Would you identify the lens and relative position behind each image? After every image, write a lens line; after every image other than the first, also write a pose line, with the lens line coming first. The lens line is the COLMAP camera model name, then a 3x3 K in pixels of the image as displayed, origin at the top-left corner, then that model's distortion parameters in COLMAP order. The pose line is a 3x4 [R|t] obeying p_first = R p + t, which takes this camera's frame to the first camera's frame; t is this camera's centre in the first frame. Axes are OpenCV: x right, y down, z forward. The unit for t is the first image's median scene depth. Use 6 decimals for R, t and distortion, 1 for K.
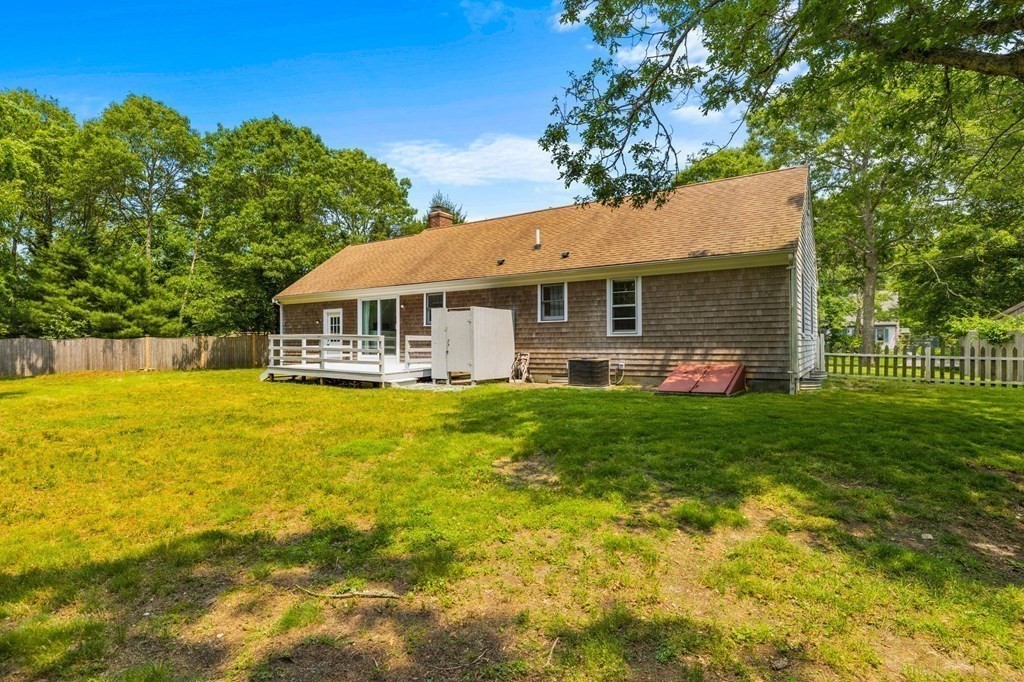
lens RADIAL K [[439.9, 0, 515.3], [0, 439.9, 334.1], [0, 0, 1]] dist [-0.003224, -0.000264]
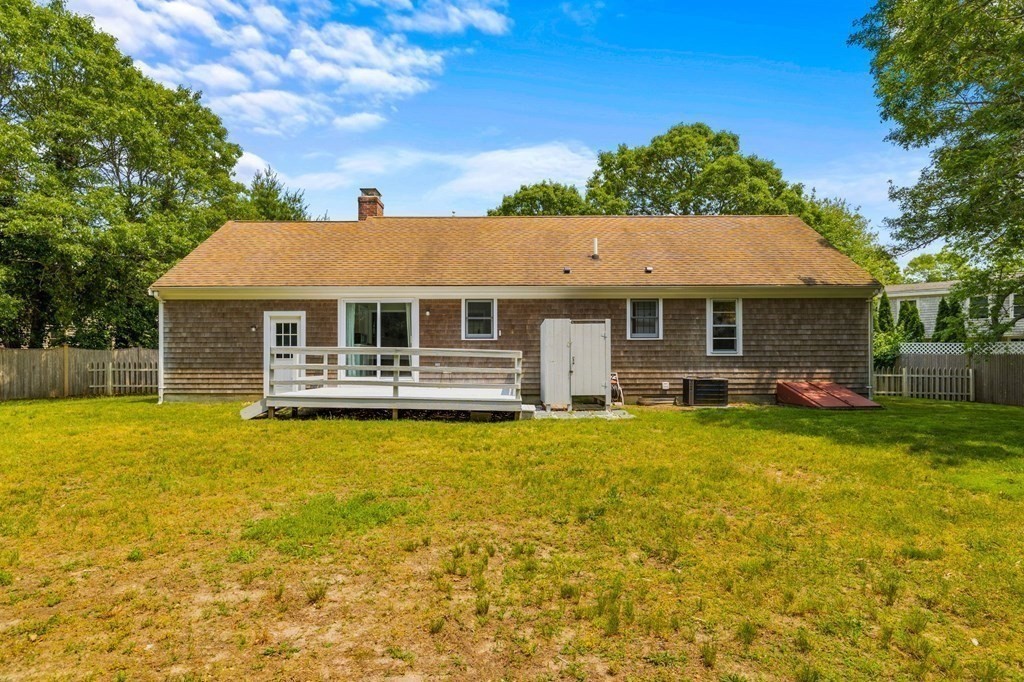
lens RADIAL K [[439.9, 0, 512.3], [0, 439.9, 349.5], [0, 0, 1]] dist [-0.003224, -0.000264]
pose [[0.884165, 0.021552, 0.466677, -0.624403], [-0.016105, 0.999748, -0.015657, 0.013166], [-0.466897, 0.006328, 0.884289, 0.311800]]
